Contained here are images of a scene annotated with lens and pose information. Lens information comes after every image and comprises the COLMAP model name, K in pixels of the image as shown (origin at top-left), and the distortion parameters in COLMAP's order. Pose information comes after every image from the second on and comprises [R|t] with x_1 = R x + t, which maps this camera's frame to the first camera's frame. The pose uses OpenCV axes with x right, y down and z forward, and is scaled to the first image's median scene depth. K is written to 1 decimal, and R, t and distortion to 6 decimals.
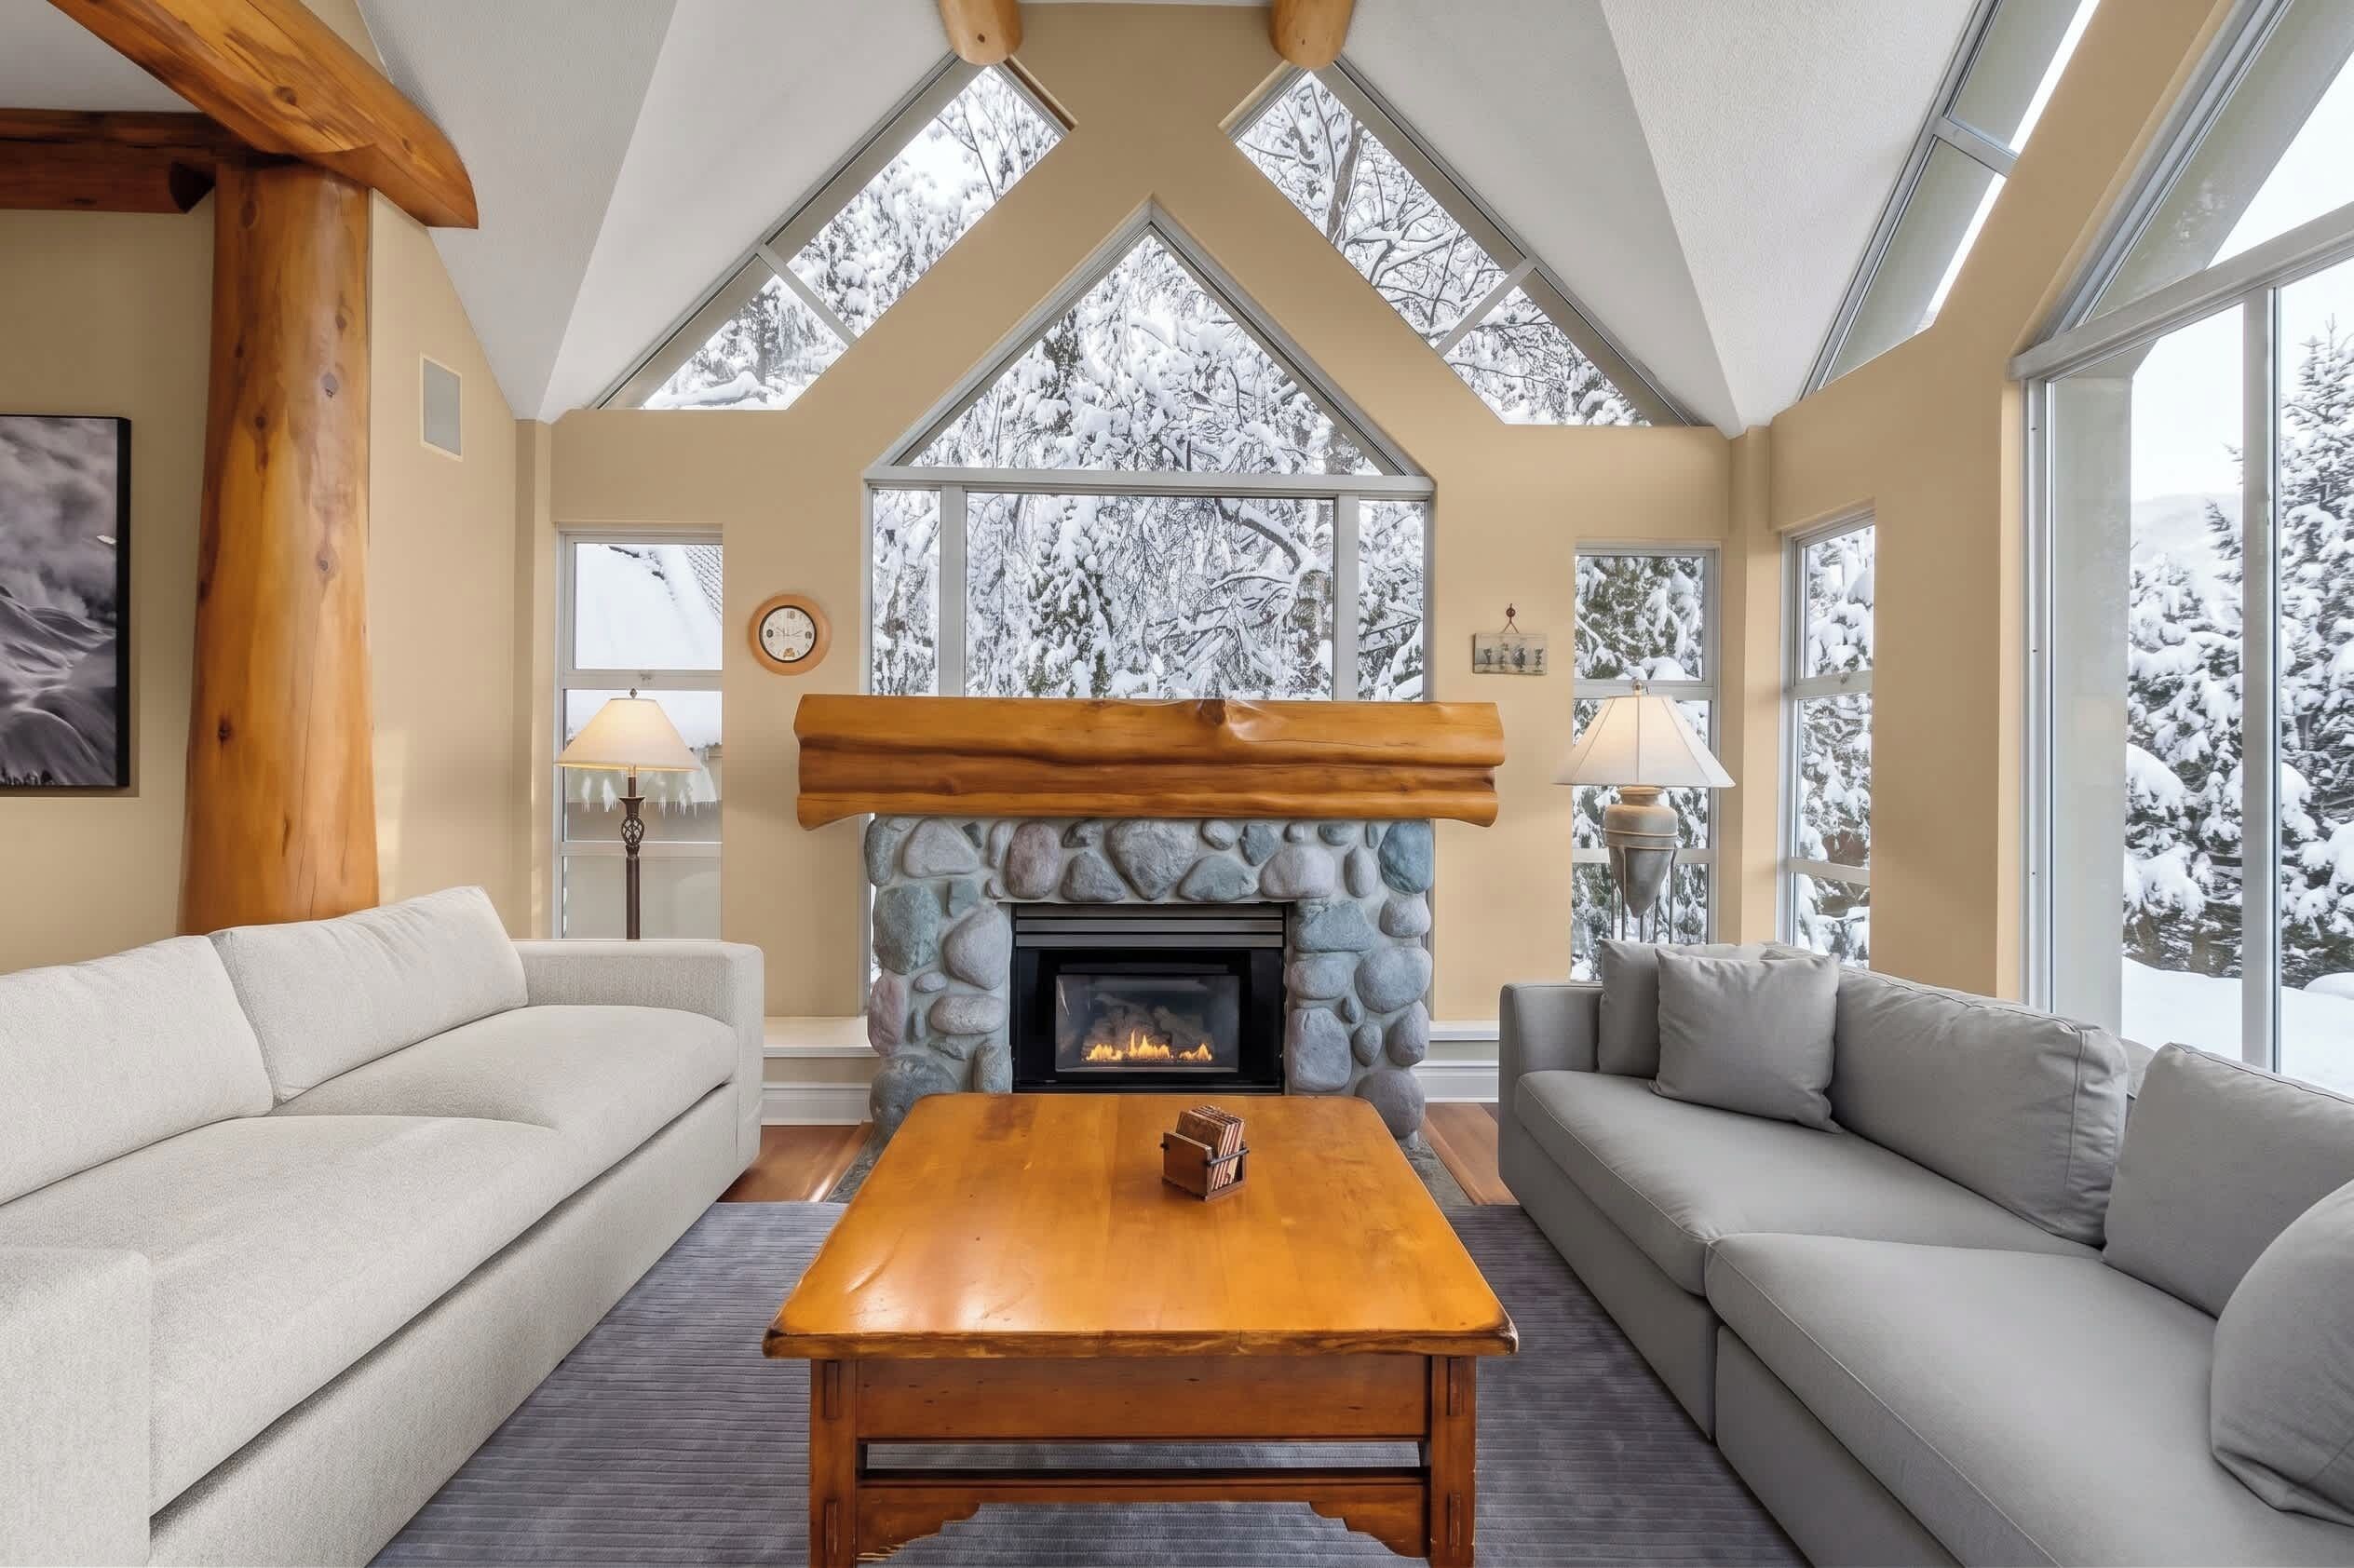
lens RADIAL K [[1084.1, 0, 1174.7], [0, 1084.1, 770.8], [0, 0, 1]] dist [0.001135, 0.000050]
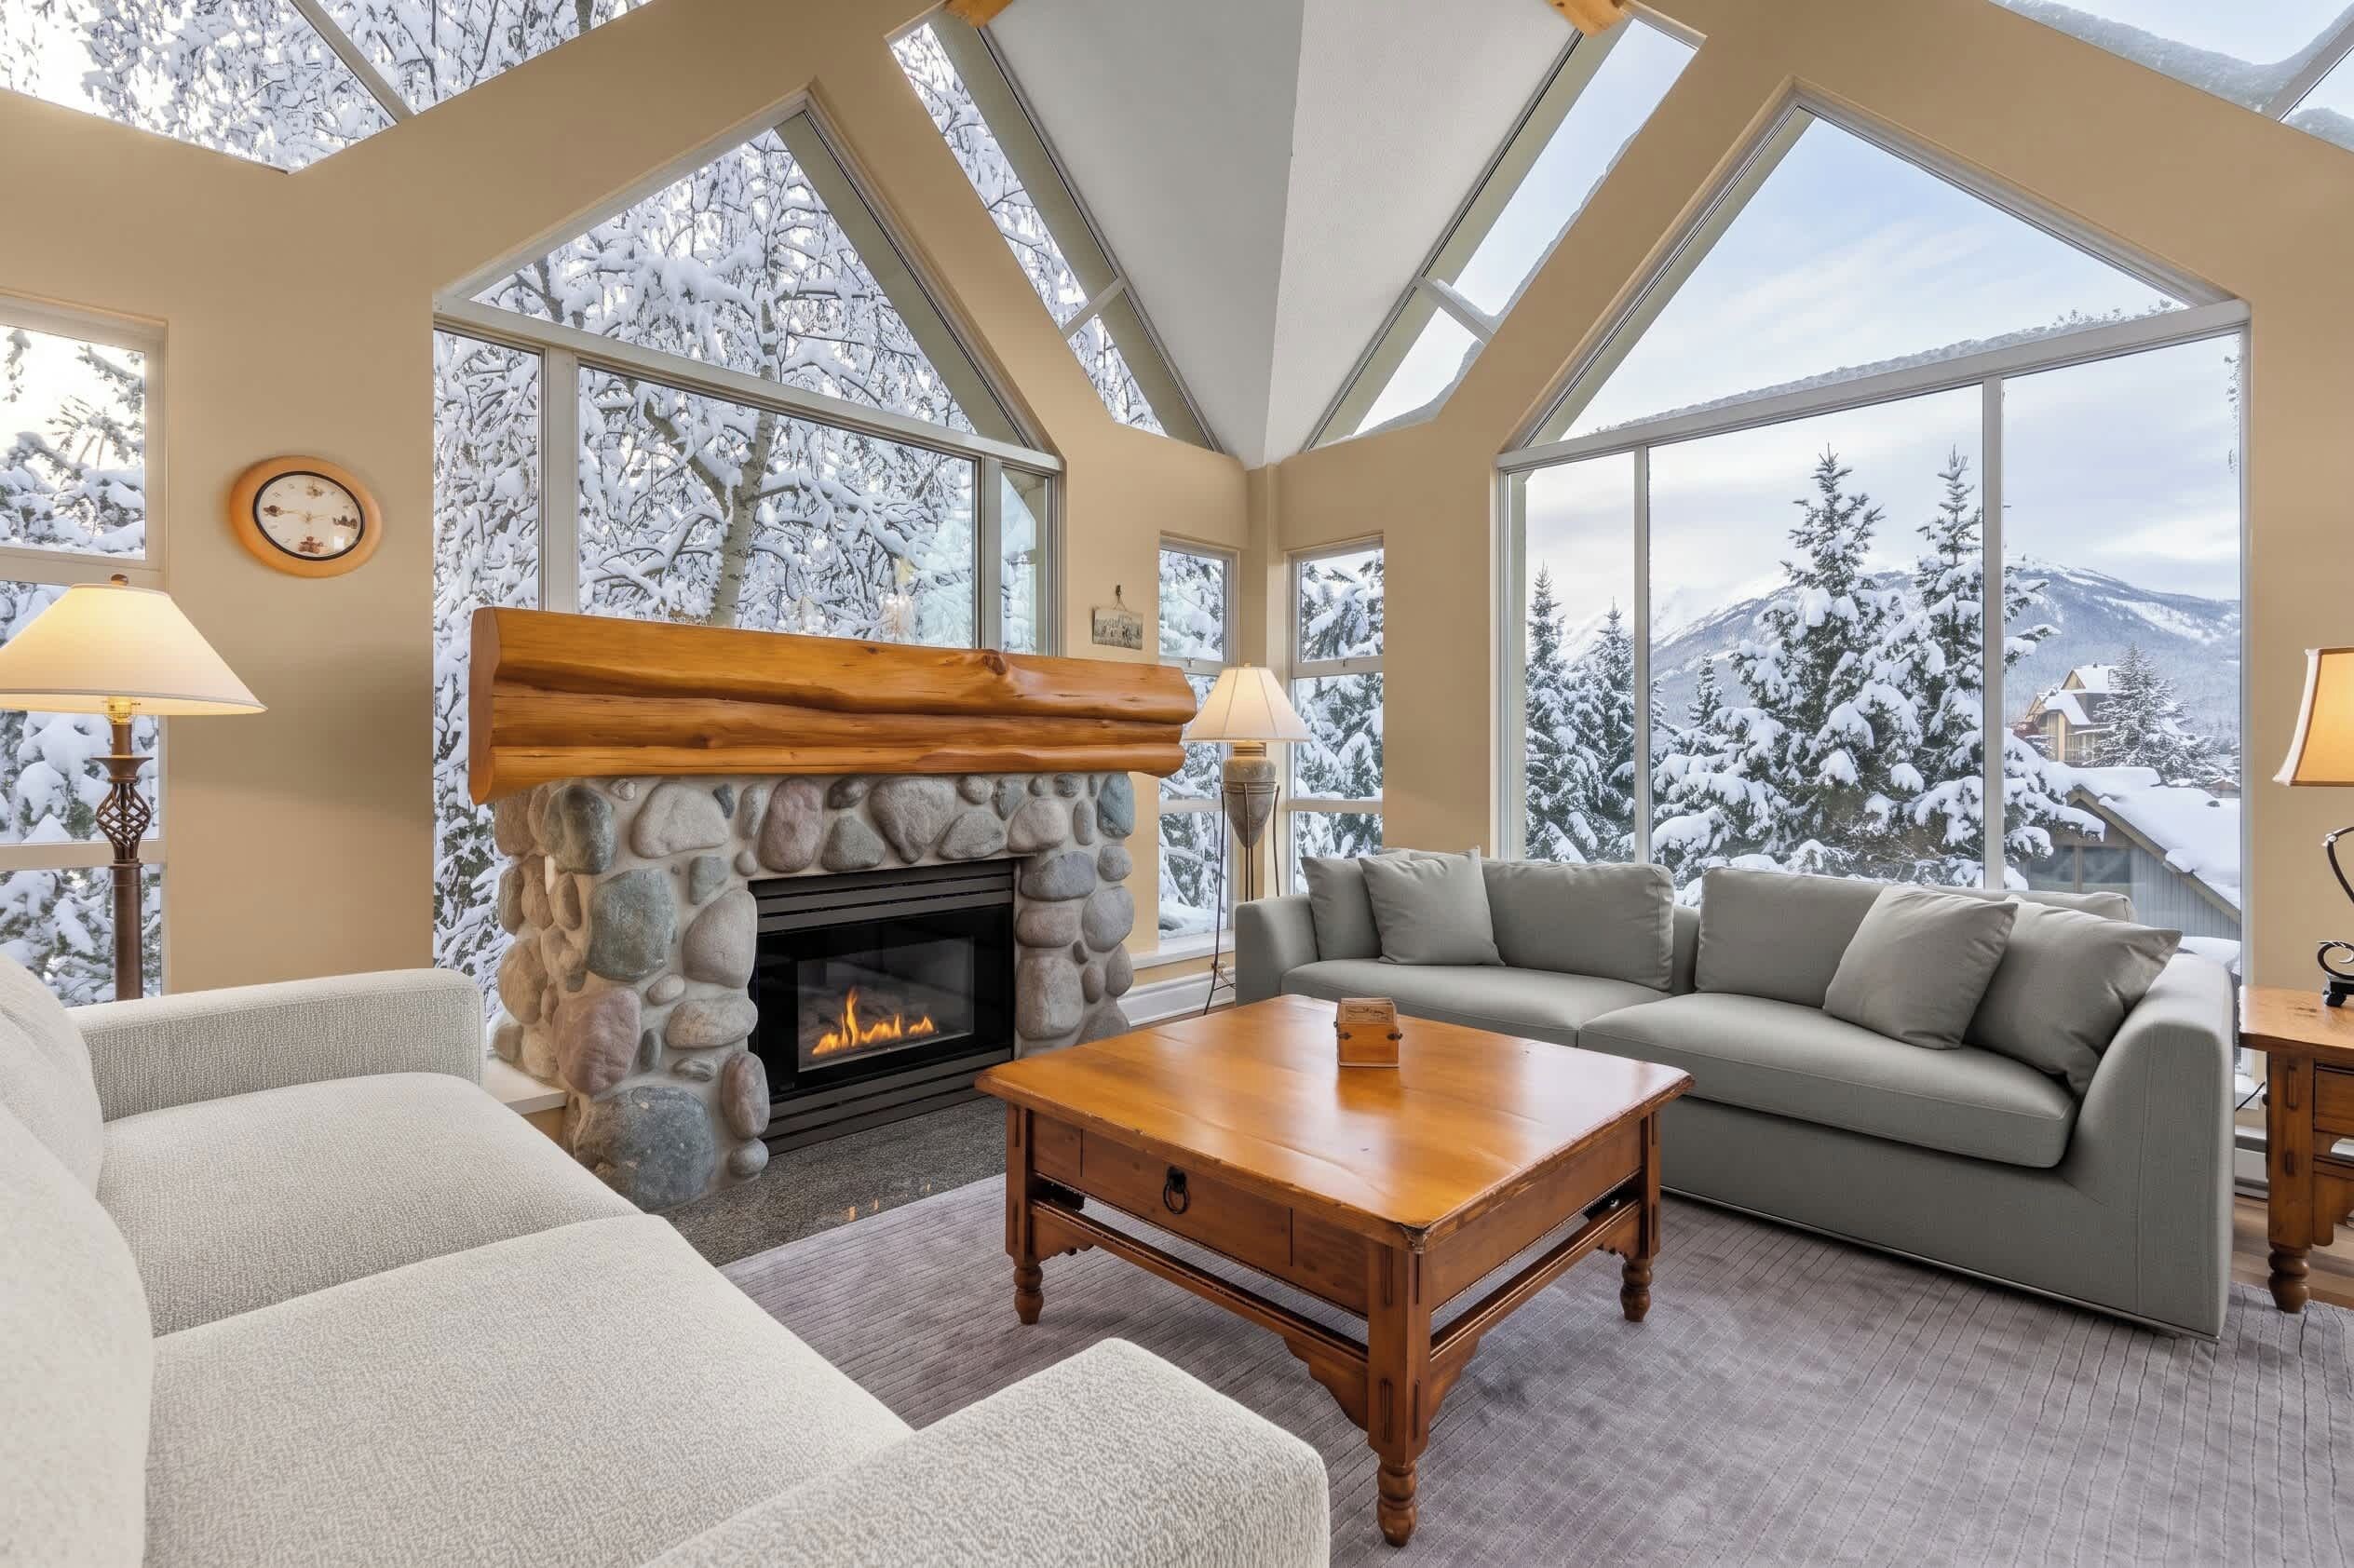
lens RADIAL K [[1084.1, 0, 1175.3], [0, 1084.1, 767.1], [0, 0, 1]] dist [0.001135, 0.000050]
pose [[0.716202, -0.014962, 0.697733, -0.506892], [0.012615, 0.999884, 0.008493, 0.032484], [-0.697779, 0.002719, 0.716308, 0.180391]]
